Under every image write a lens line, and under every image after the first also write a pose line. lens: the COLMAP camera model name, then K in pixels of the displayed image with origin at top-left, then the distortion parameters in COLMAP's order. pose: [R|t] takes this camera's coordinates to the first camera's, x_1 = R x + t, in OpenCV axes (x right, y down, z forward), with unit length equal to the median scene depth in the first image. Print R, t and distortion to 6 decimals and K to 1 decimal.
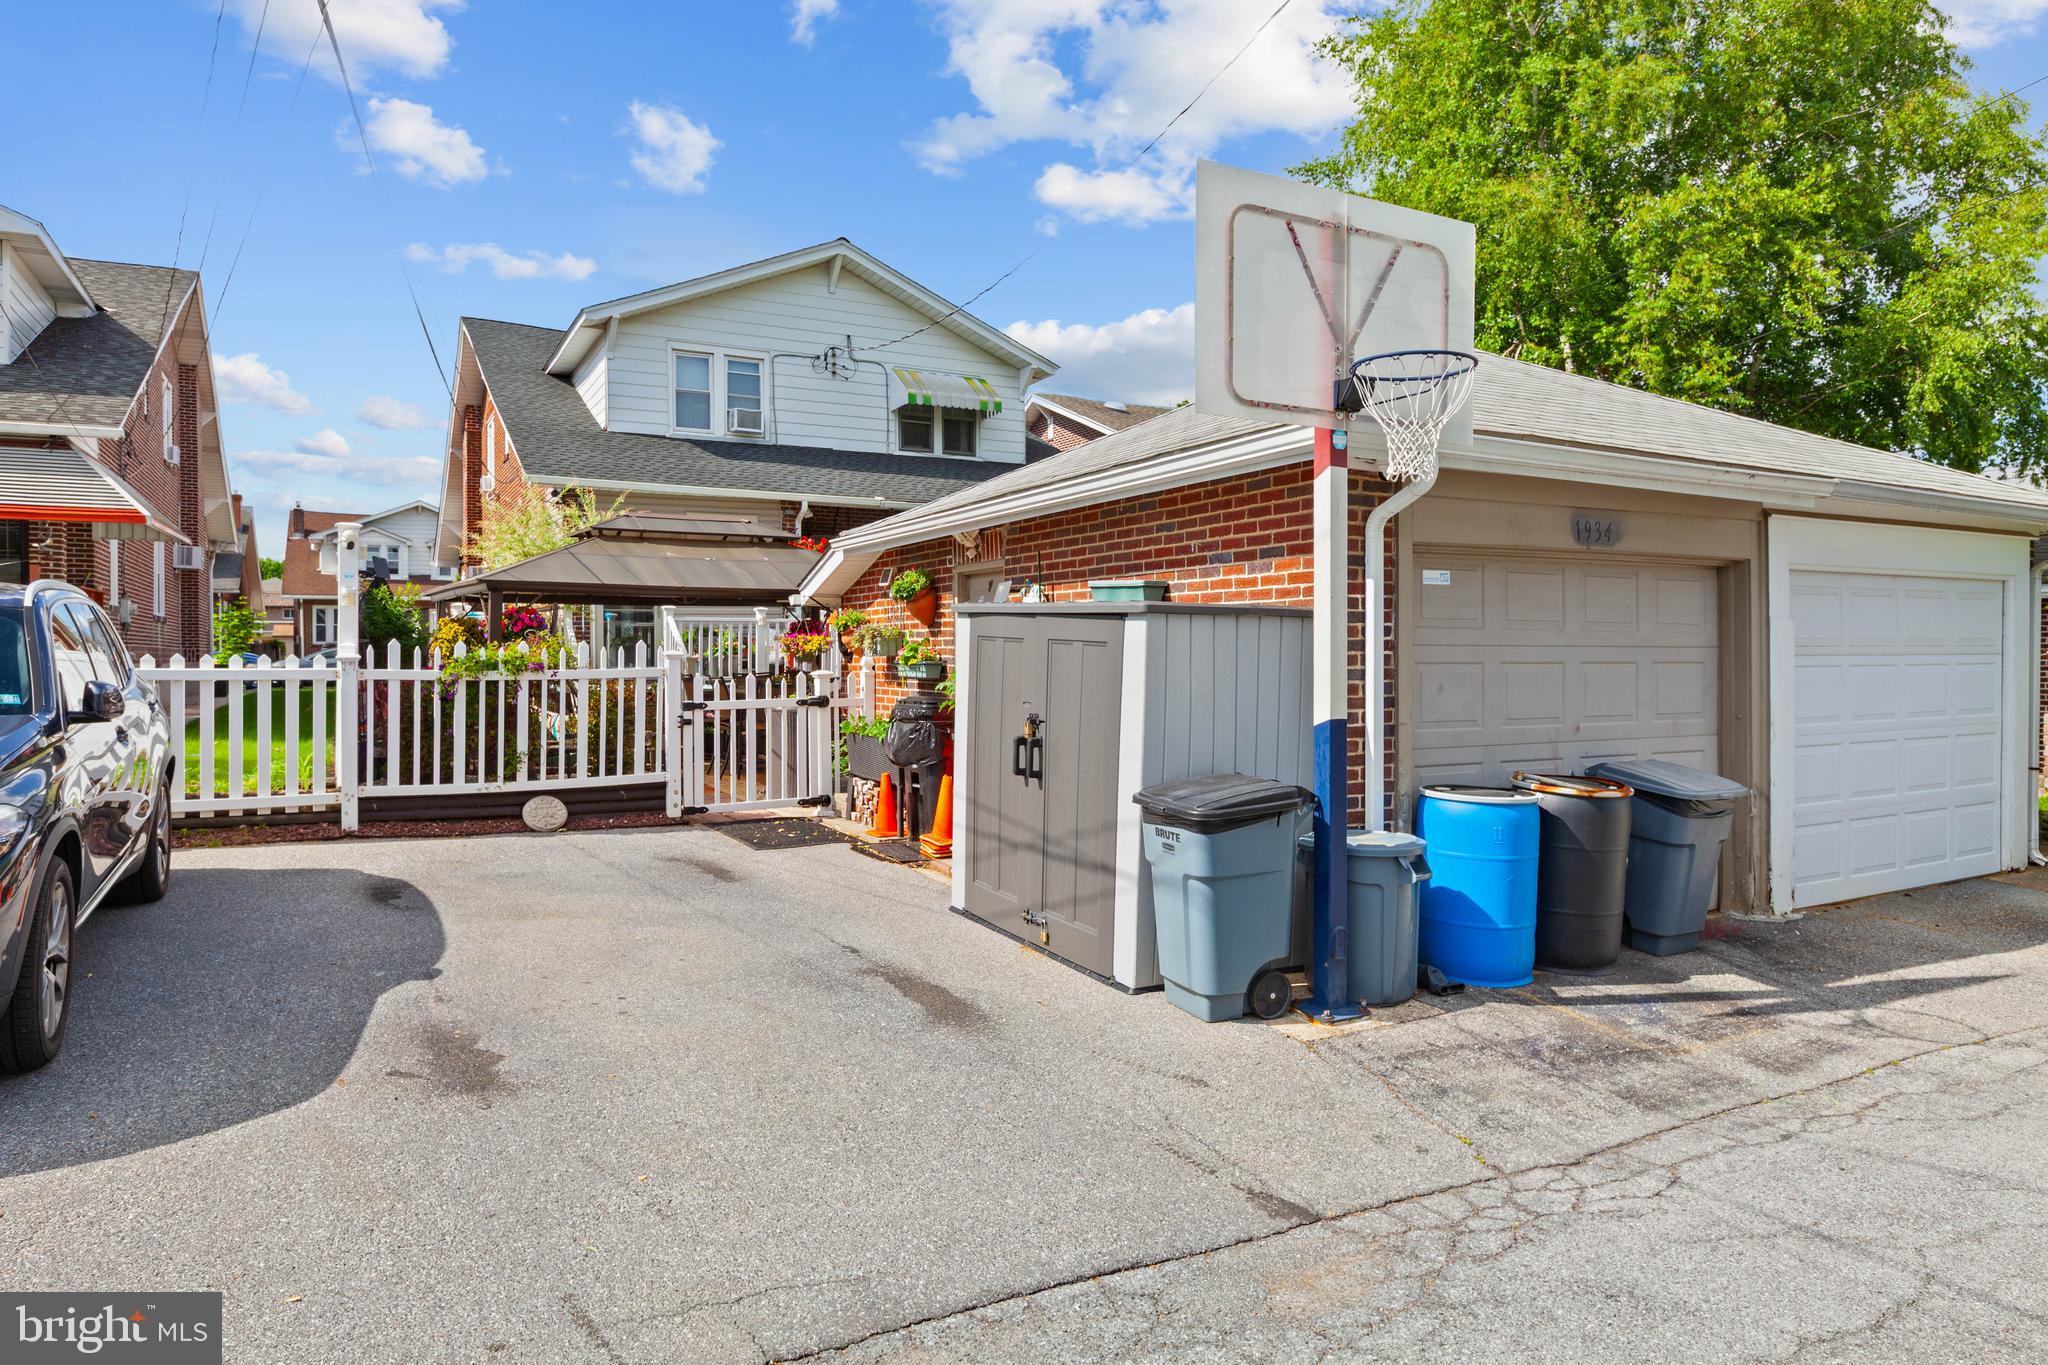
lens RADIAL K [[1215.5, 0, 1027.3], [0, 1215.5, 676.8], [0, 0, 1]] dist [-0.003456, 0.001190]
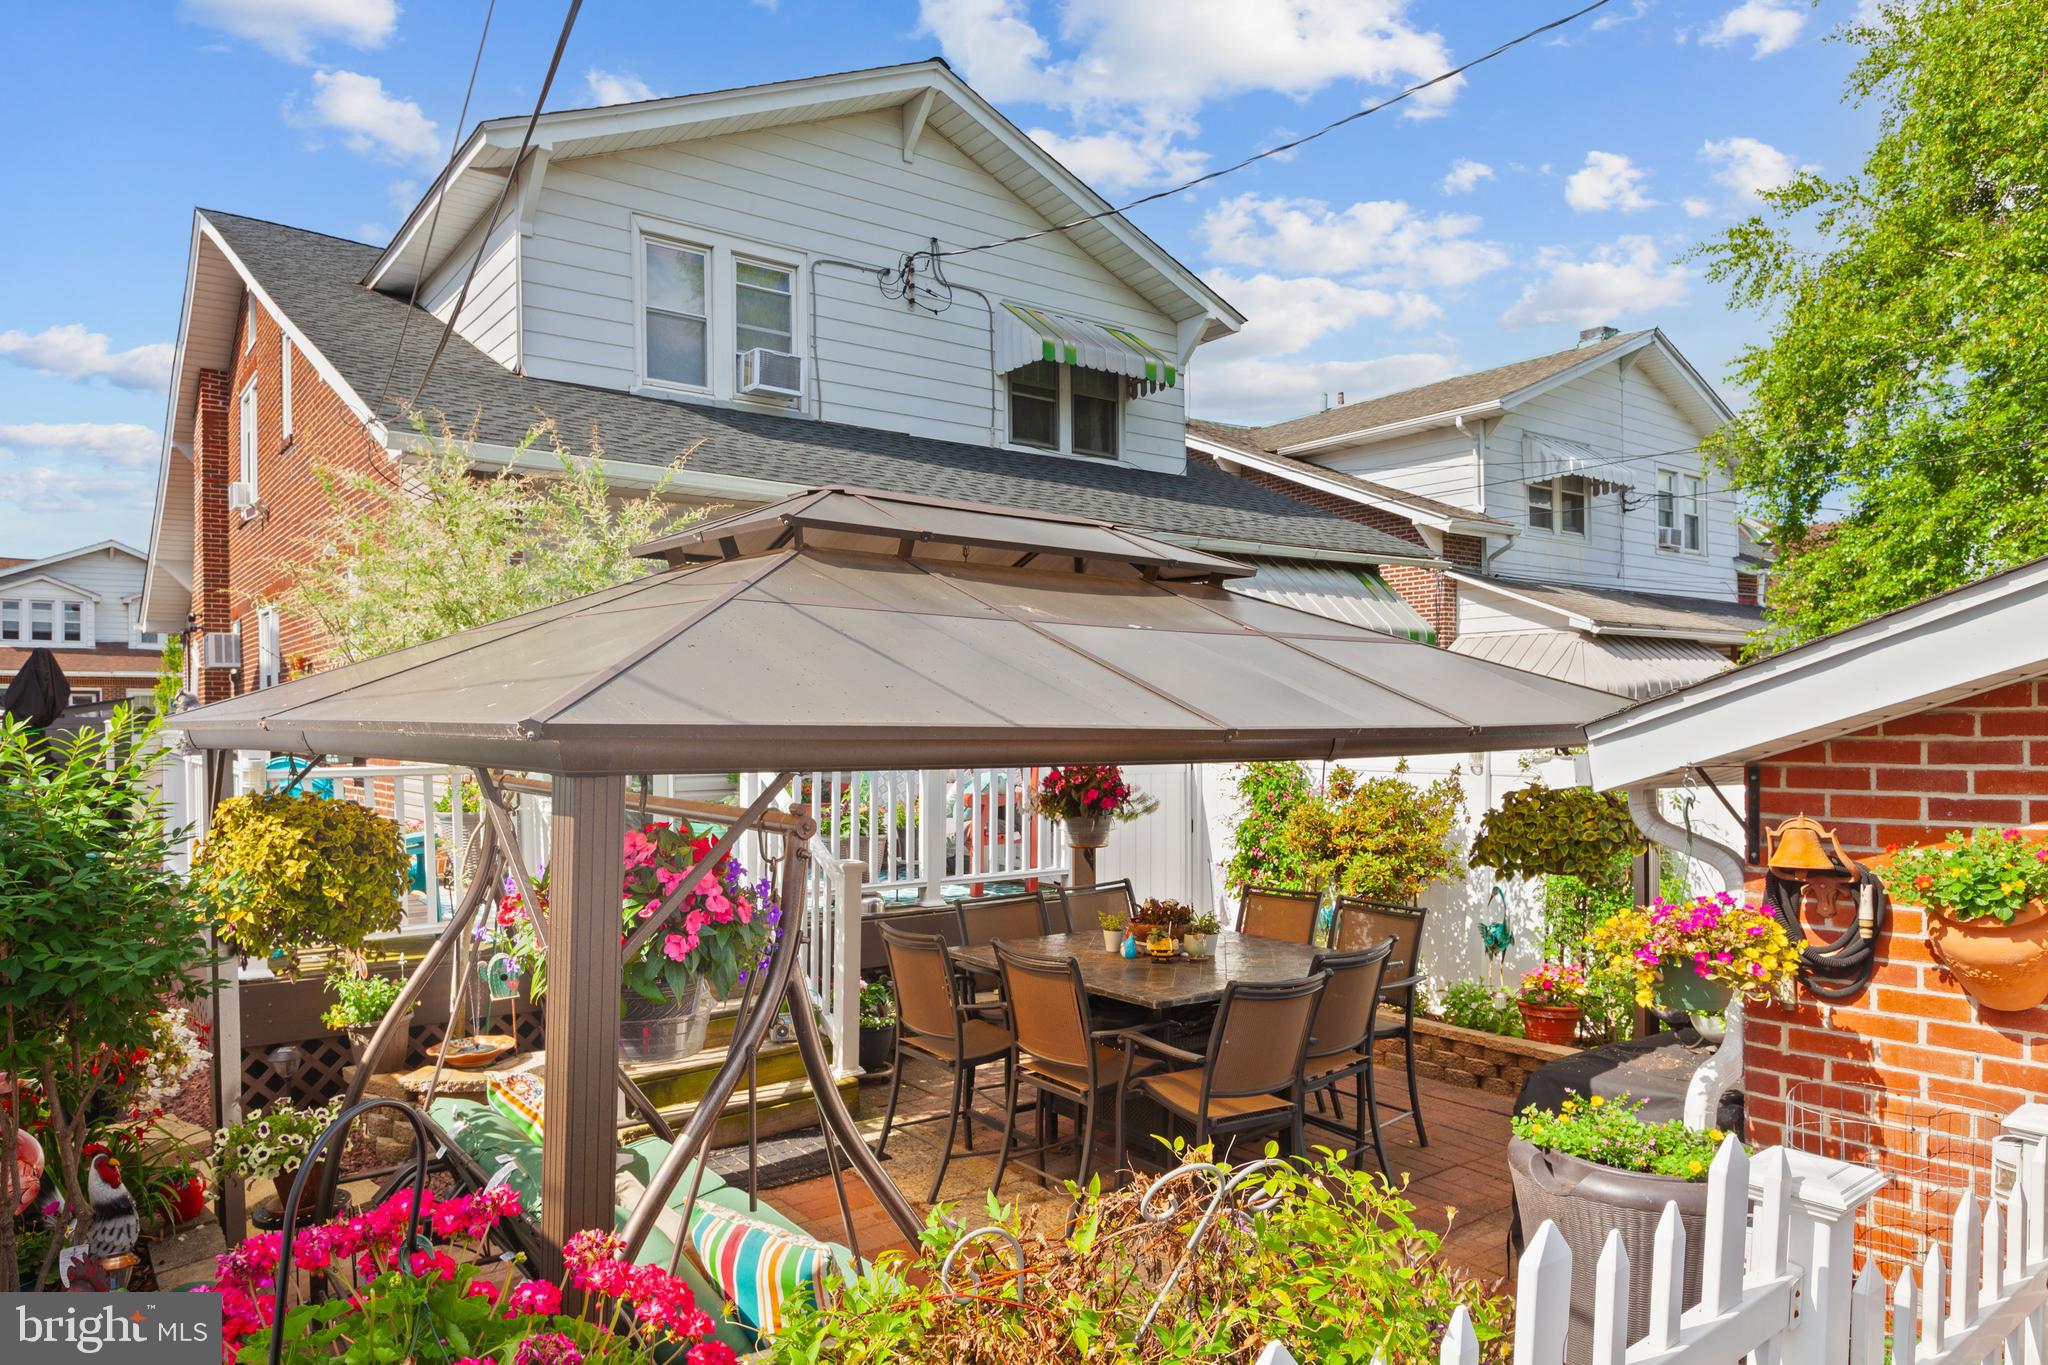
lens RADIAL K [[1352.9, 0, 1023.9], [0, 1352.9, 742.9], [0, 0, 1]] dist [-0.035911, -0.000467]
pose [[0.990243, -0.002123, 0.139337, -0.194350], [0.003302, 0.999961, -0.008231, -0.040449], [-0.139314, 0.008611, 0.990211, 0.376697]]
